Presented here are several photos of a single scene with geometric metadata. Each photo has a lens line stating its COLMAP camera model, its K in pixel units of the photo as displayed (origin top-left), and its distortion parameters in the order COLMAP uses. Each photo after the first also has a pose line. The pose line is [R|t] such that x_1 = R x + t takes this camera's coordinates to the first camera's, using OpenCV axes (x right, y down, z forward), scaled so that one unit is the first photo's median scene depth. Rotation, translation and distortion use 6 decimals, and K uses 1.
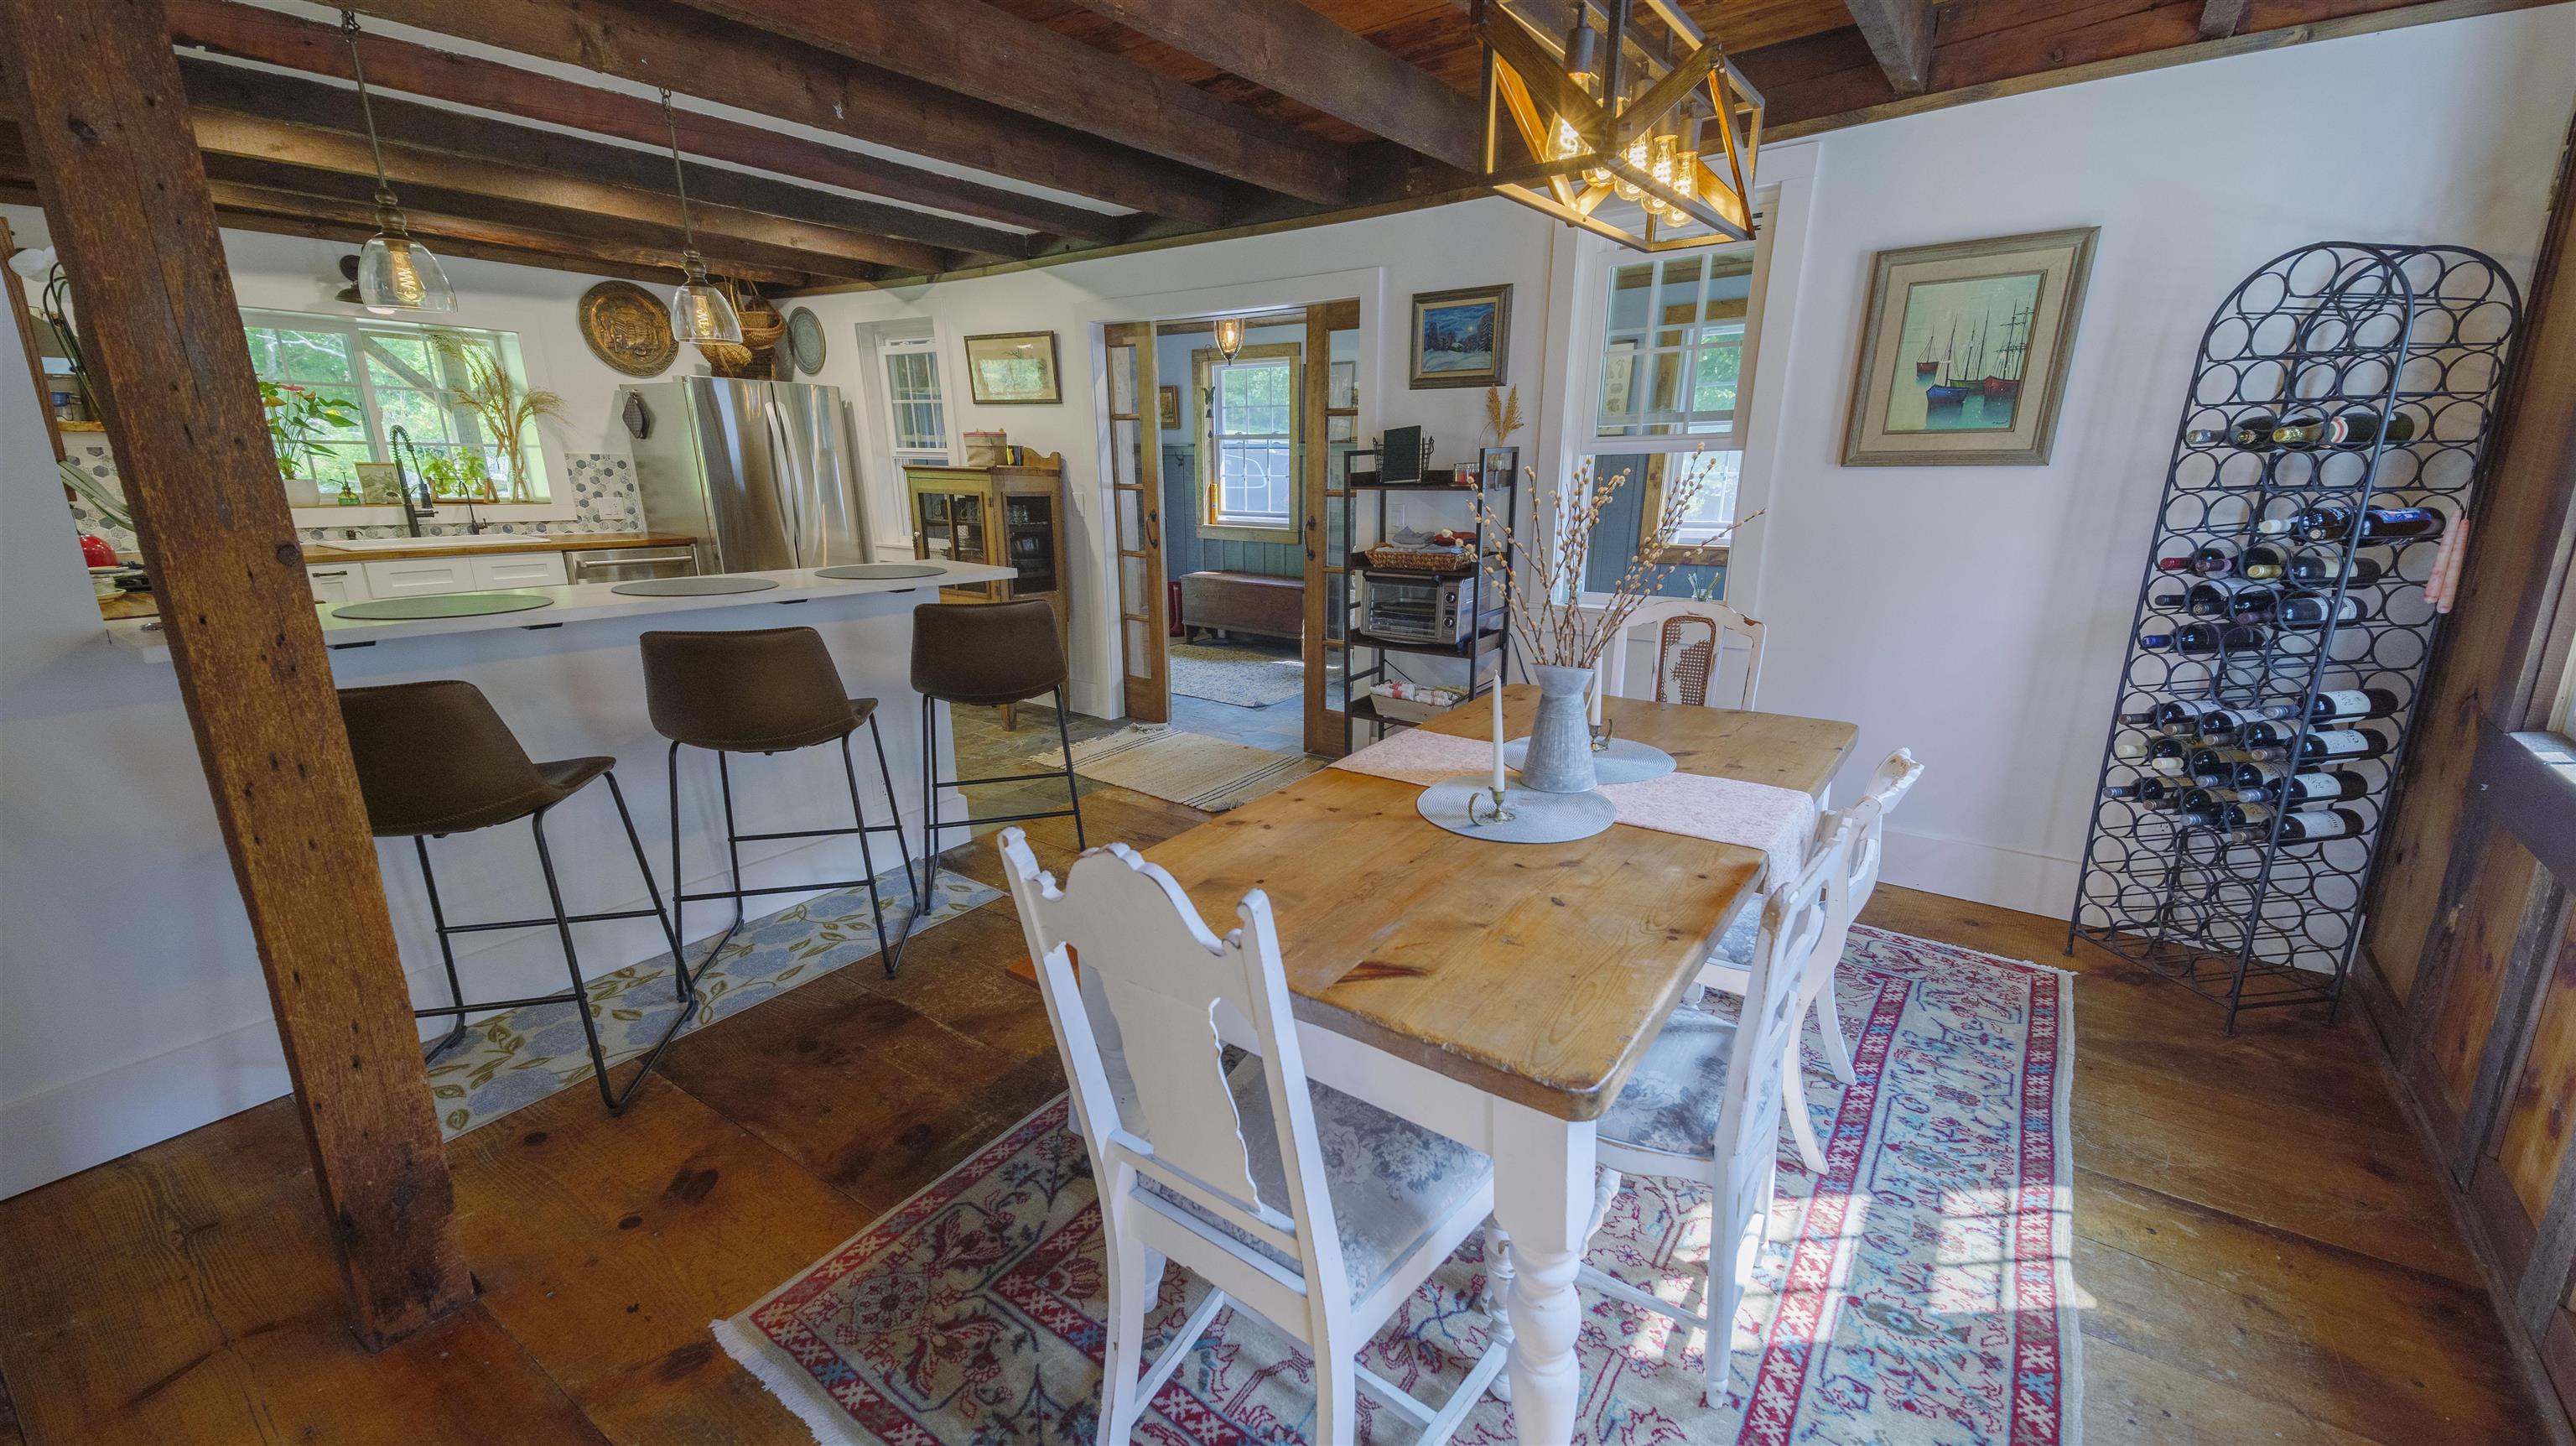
lens RADIAL K [[983.9, 0, 1290.4], [0, 983.9, 737.8], [0, 0, 1]] dist [0.048820, -0.012111]
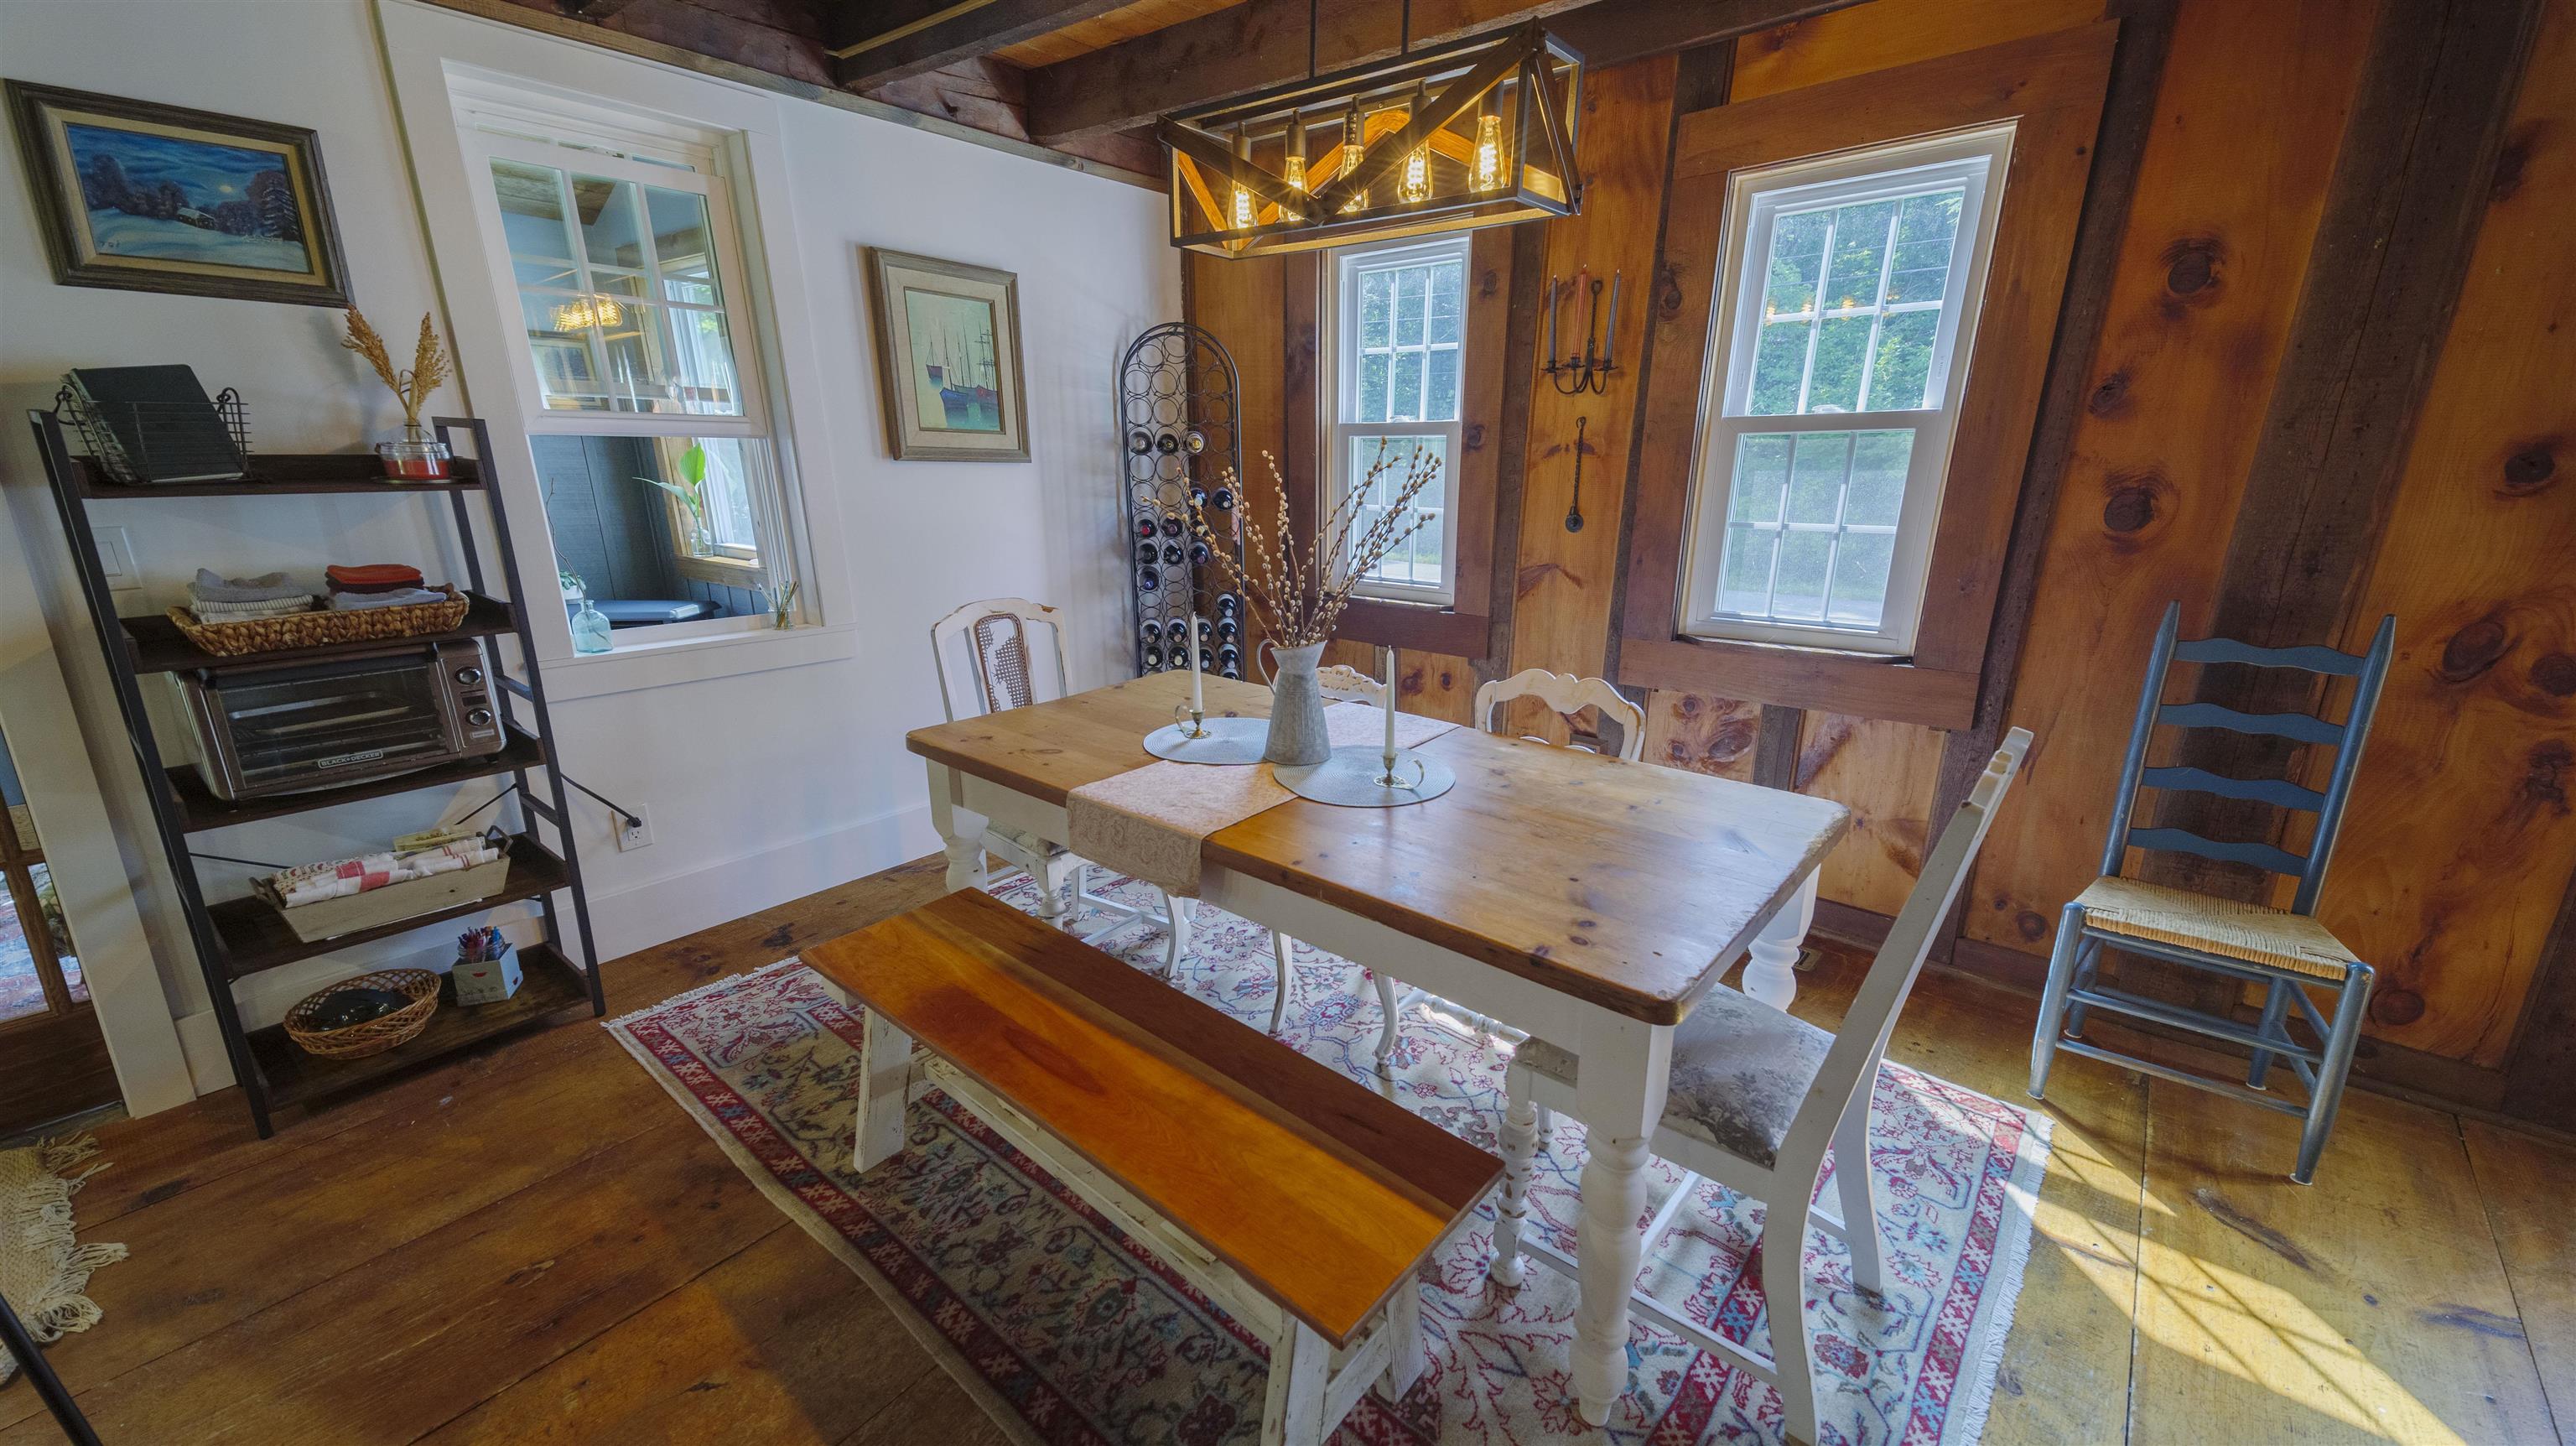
lens RADIAL K [[983.9, 0, 1292.2], [0, 983.9, 744.5], [0, 0, 1]] dist [0.048820, -0.012111]
pose [[0.063439, -0.271480, 0.960351, -0.500877], [0.271606, 0.930663, 0.245146, -0.153121], [-0.960316, 0.245285, 0.132776, 0.593478]]
